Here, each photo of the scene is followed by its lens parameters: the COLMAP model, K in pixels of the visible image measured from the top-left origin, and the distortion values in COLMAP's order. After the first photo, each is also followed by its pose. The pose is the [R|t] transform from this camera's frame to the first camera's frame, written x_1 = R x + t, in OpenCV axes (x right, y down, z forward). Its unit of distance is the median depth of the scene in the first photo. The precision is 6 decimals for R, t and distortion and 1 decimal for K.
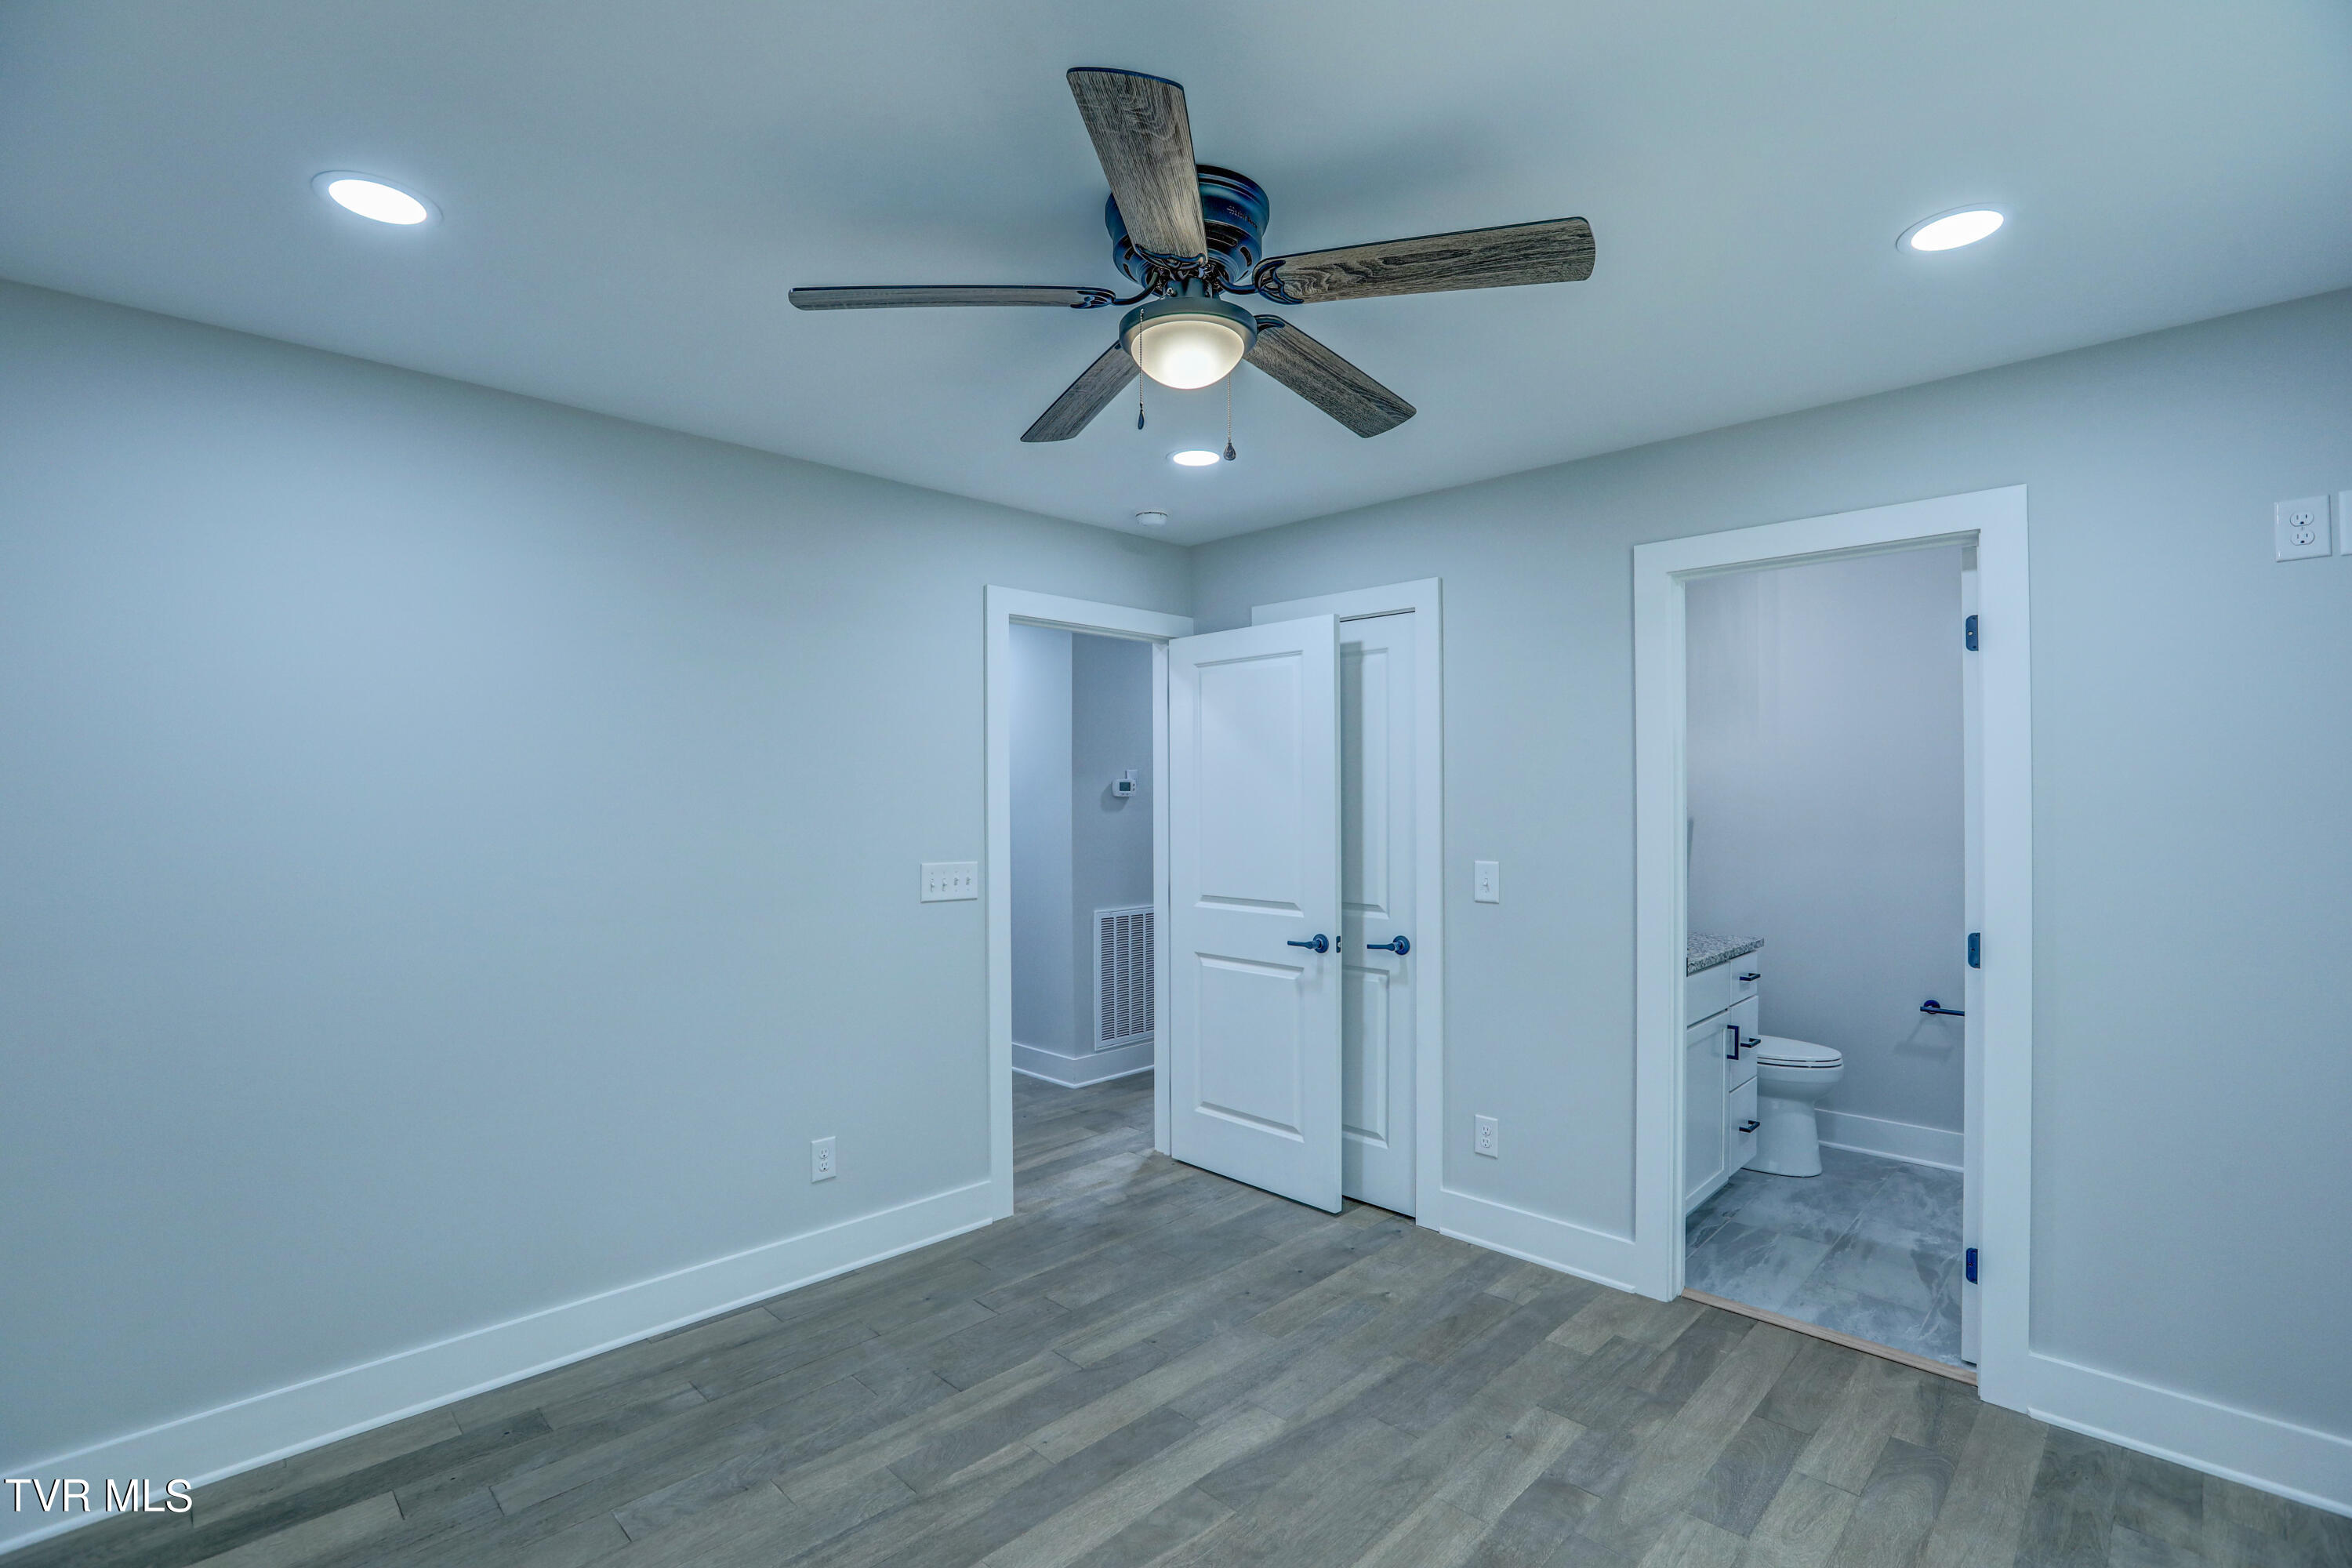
lens RADIAL K [[1063.3, 0, 1224.3], [0, 1063.3, 784.8], [0, 0, 1]] dist [-0.043349, 0.010715]
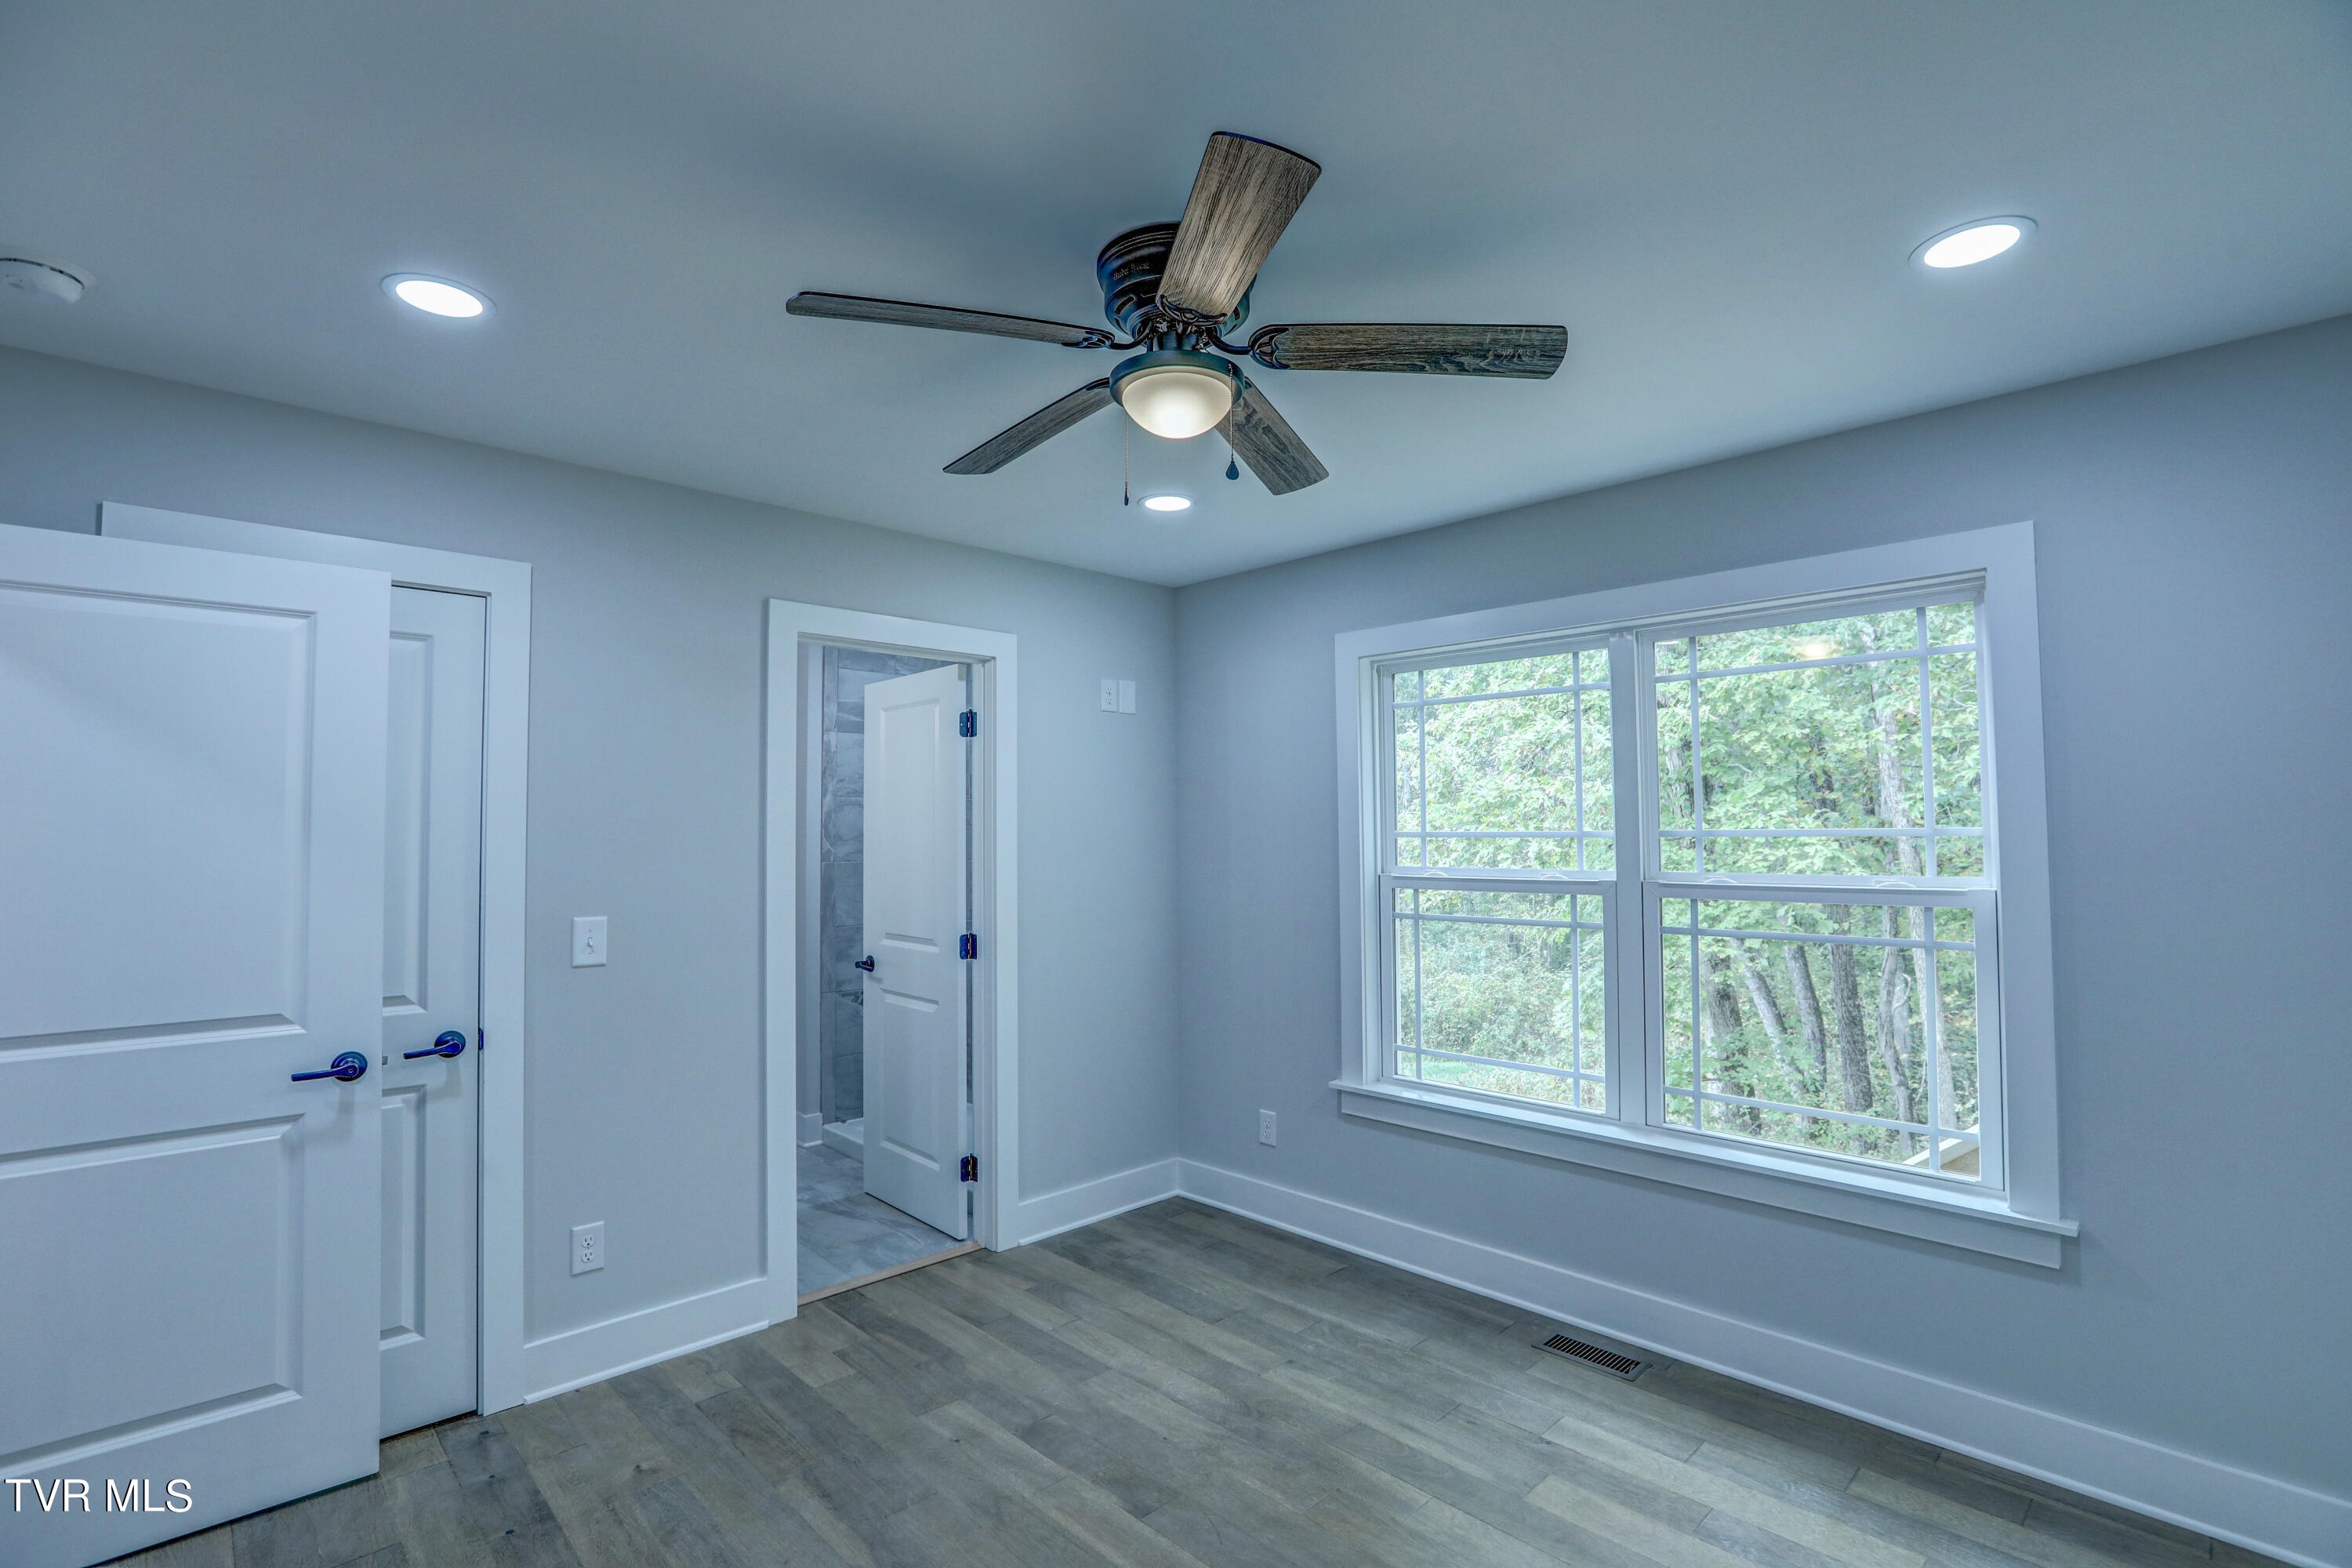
lens RADIAL K [[1063.3, 0, 1102.3], [0, 1063.3, 786.4], [0, 0, 1]] dist [-0.043349, 0.010715]
pose [[0.081614, 0.049632, 0.995427, -0.666727], [-0.001029, 0.998763, -0.049714, 0.011880], [-0.996663, 0.003033, 0.081565, 0.633394]]
